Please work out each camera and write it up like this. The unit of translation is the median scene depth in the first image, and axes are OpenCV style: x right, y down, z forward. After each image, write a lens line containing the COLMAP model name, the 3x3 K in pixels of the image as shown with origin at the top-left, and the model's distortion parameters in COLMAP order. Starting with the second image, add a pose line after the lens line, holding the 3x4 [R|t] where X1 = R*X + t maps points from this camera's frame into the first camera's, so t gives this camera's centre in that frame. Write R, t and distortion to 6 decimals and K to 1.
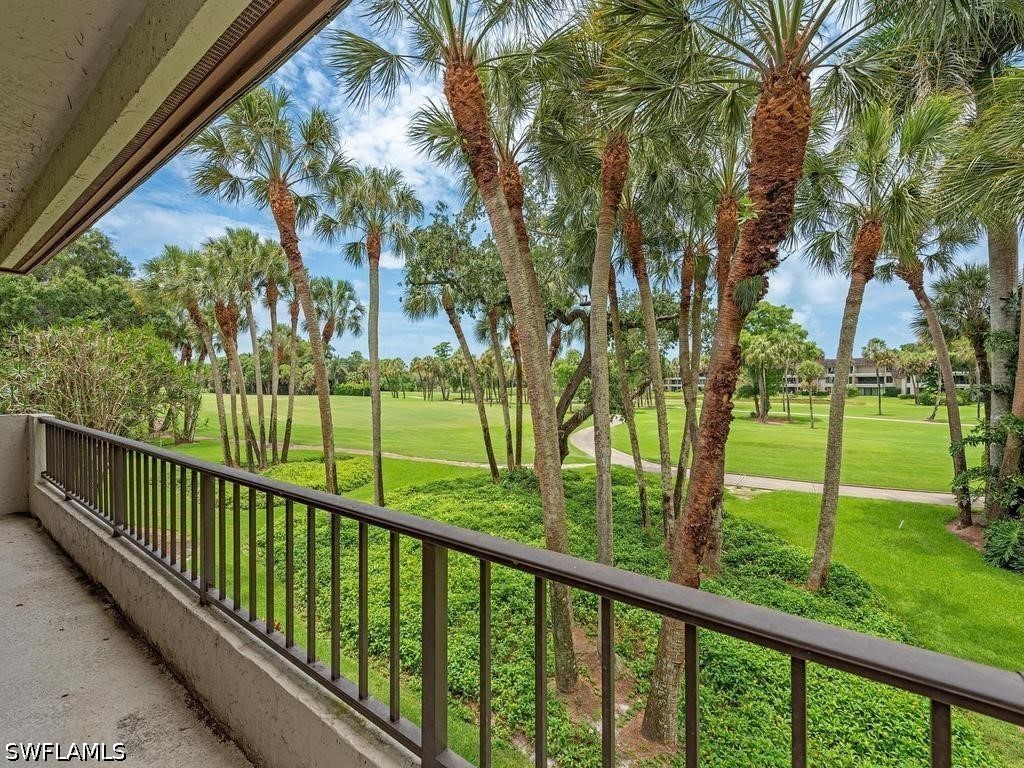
lens RADIAL K [[457.4, 0, 513.5], [0, 457.4, 380.8], [0, 0, 1]] dist [0.004216, -0.000229]
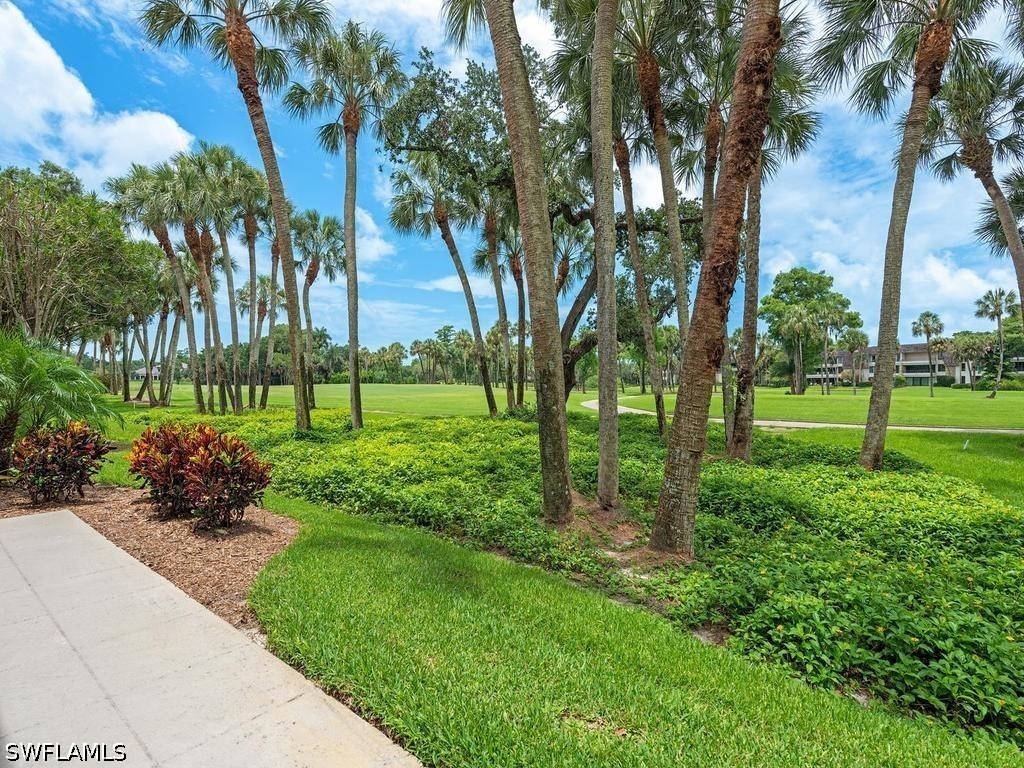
lens RADIAL K [[493.9, 0, 513.1], [0, 493.9, 385.6], [0, 0, 1]] dist [0.002300, 0.000956]
pose [[0.999694, 0.004123, -0.024398, 0.016714], [-0.004181, 0.999989, -0.002328, 0.122318], [0.024388, 0.002430, 0.999700, 0.036904]]
